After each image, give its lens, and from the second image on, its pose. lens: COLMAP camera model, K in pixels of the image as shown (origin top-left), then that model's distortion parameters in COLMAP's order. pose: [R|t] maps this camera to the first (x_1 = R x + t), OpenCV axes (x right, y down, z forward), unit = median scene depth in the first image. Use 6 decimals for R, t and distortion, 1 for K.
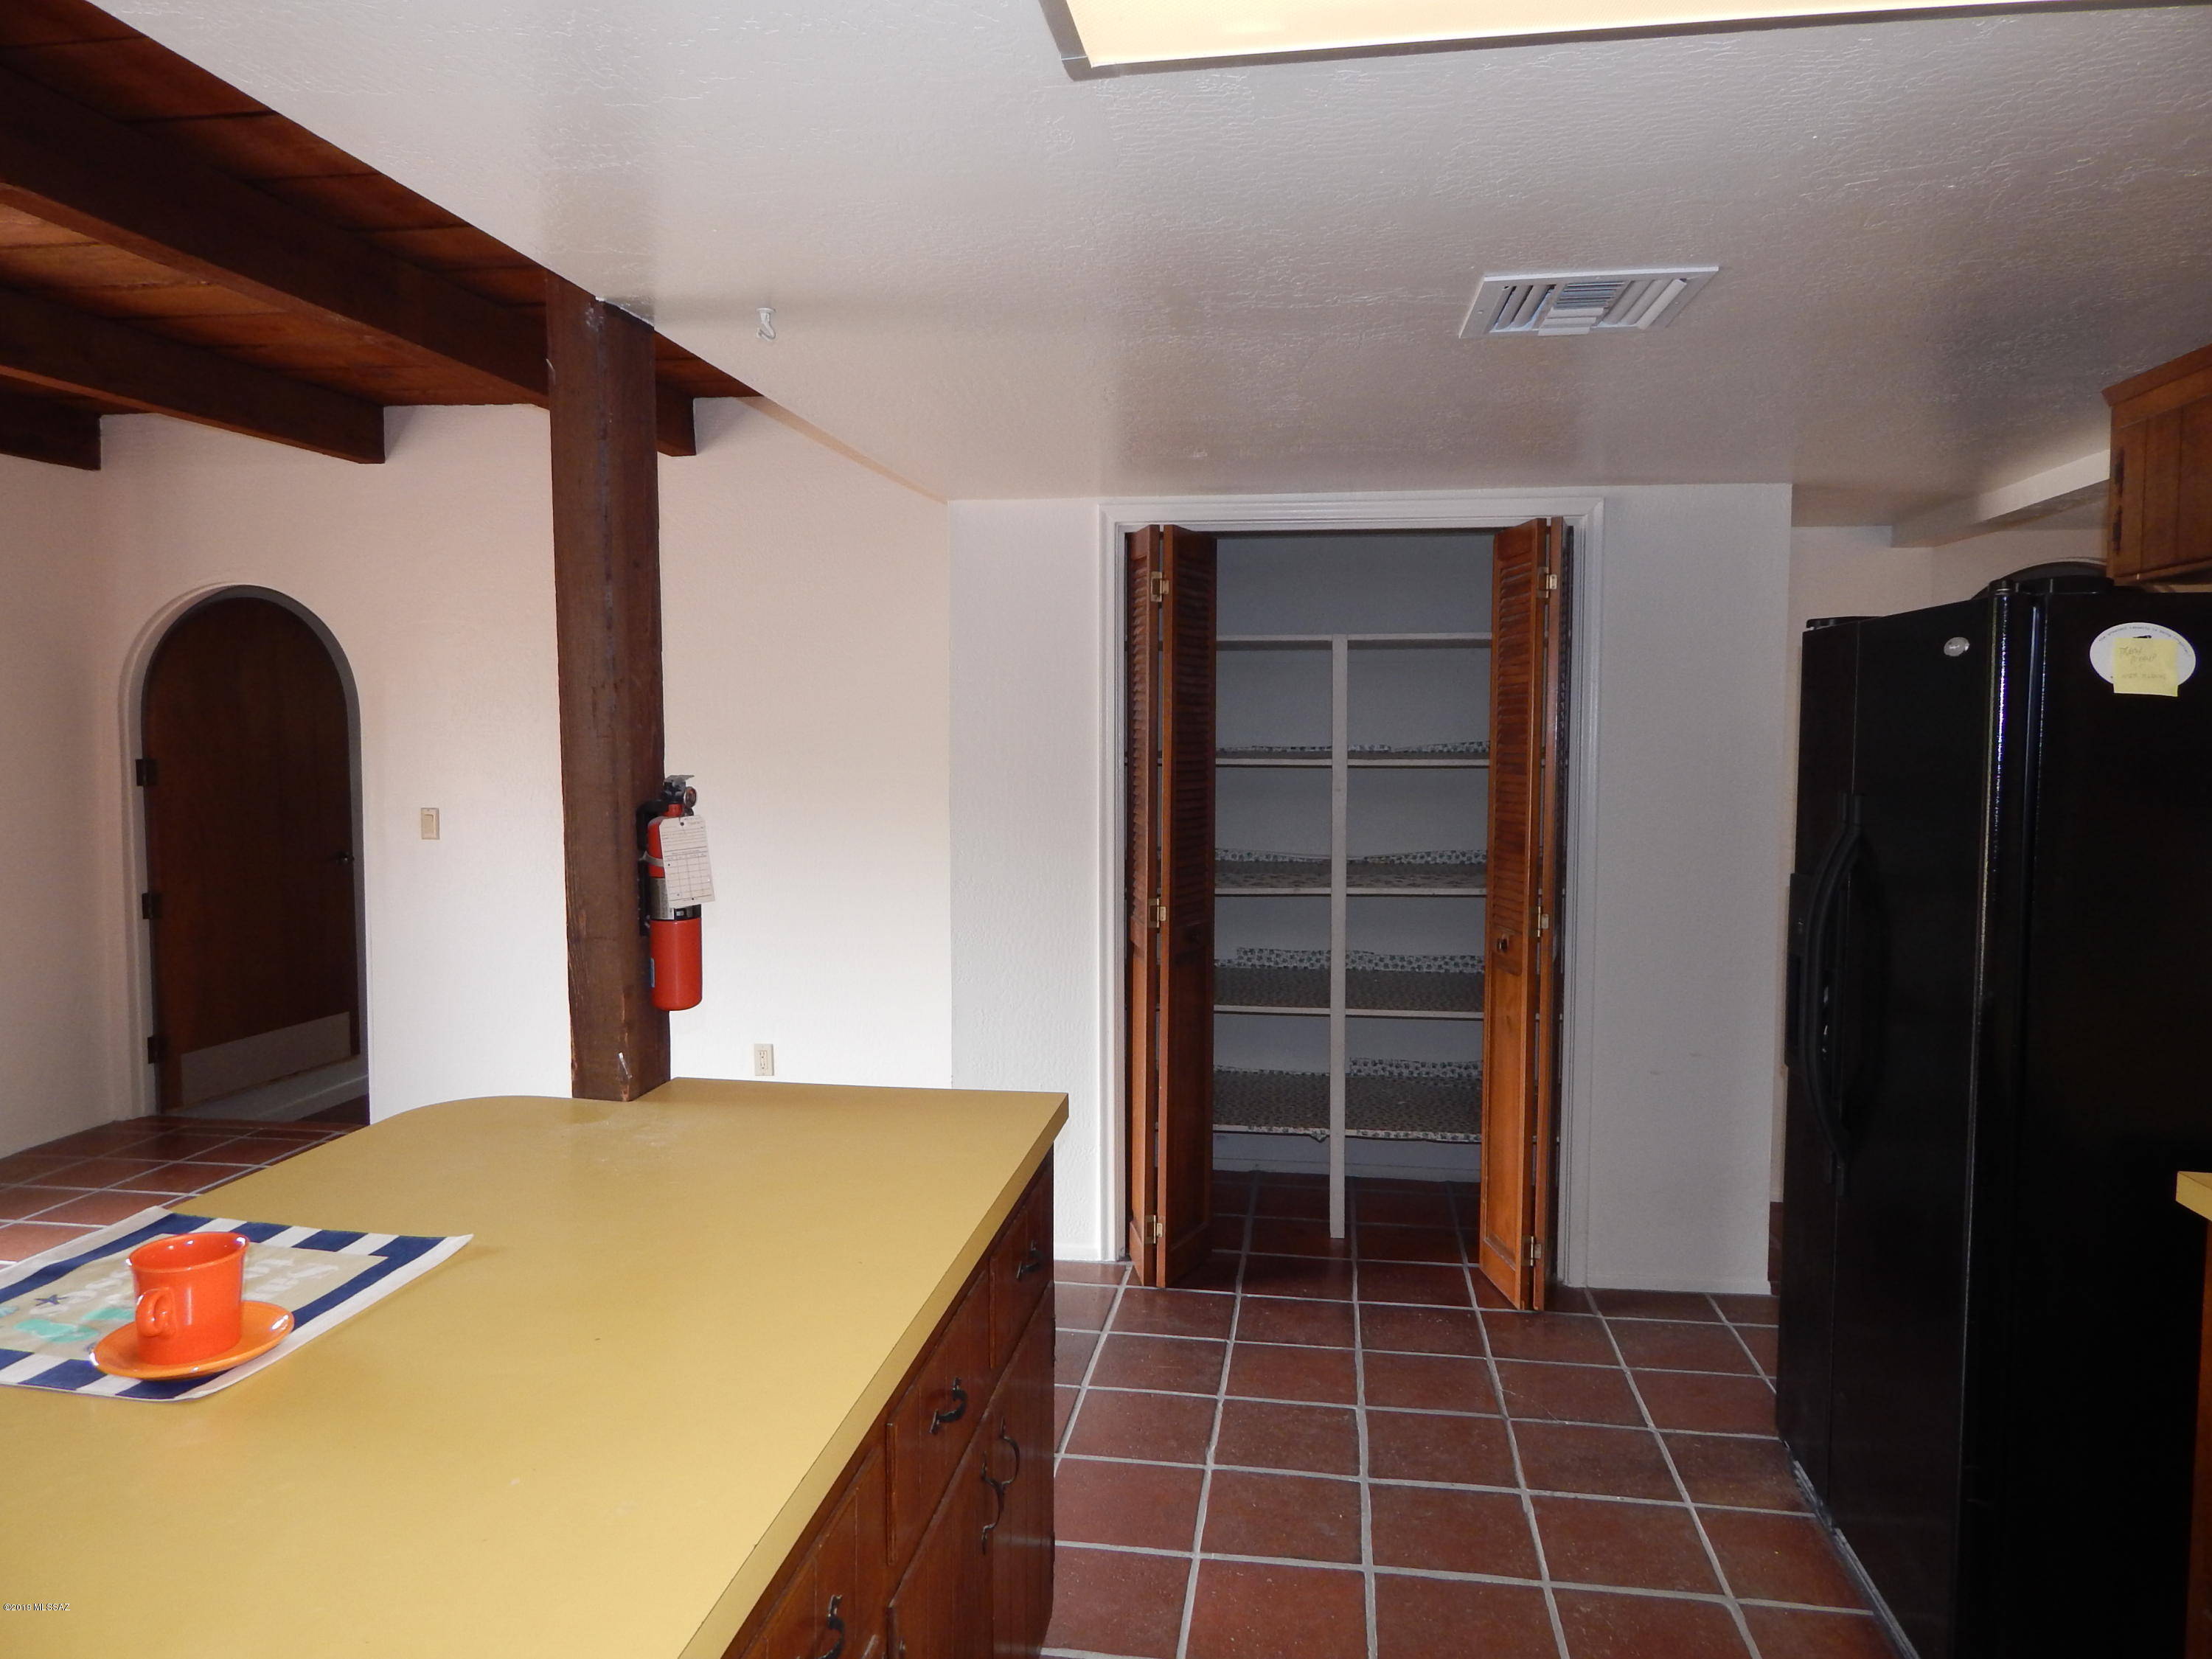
lens RADIAL K [[1454.1, 0, 1127.0], [0, 1454.1, 819.3], [0, 0, 1]] dist [0.001061, -0.000611]
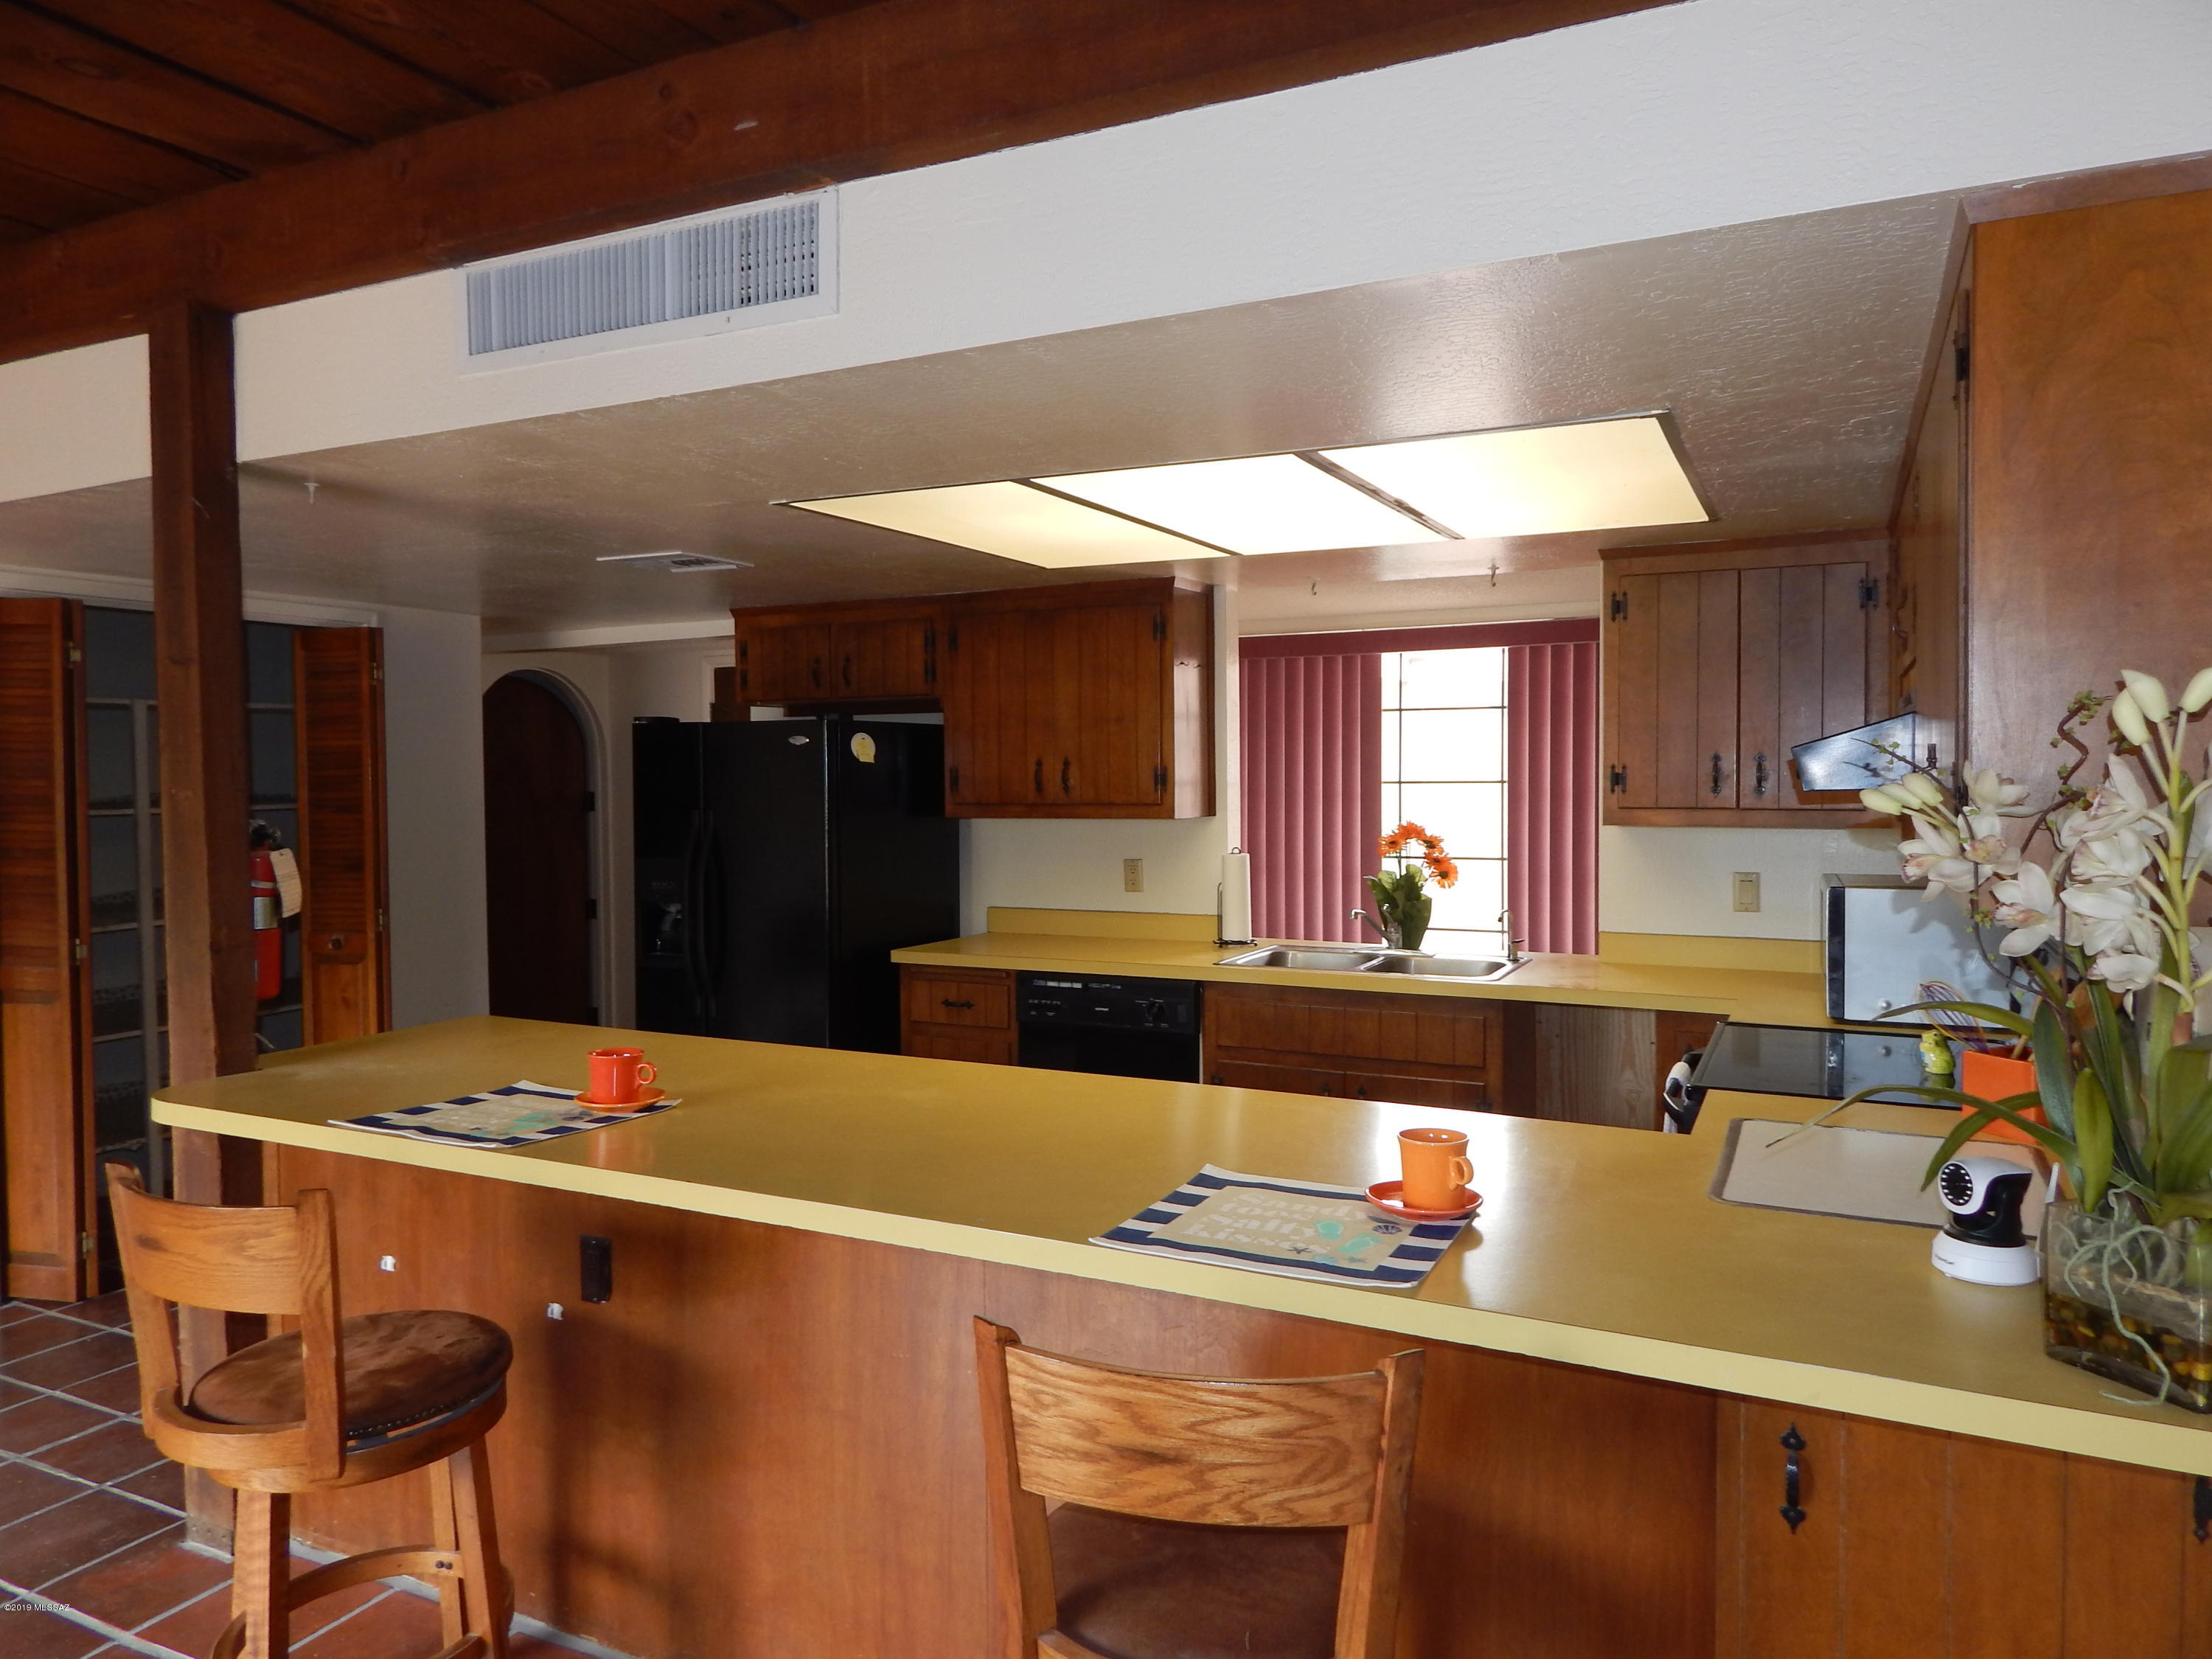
lens RADIAL K [[1472.2, 0, 1112.6], [0, 1472.2, 812.6], [0, 0, 1]] dist [0.017935, -0.021587]
pose [[0.312582, -0.035762, 0.949217, -0.742399], [0.067393, 0.997608, 0.015392, -0.004707], [-0.947497, 0.059159, 0.314244, -0.086771]]
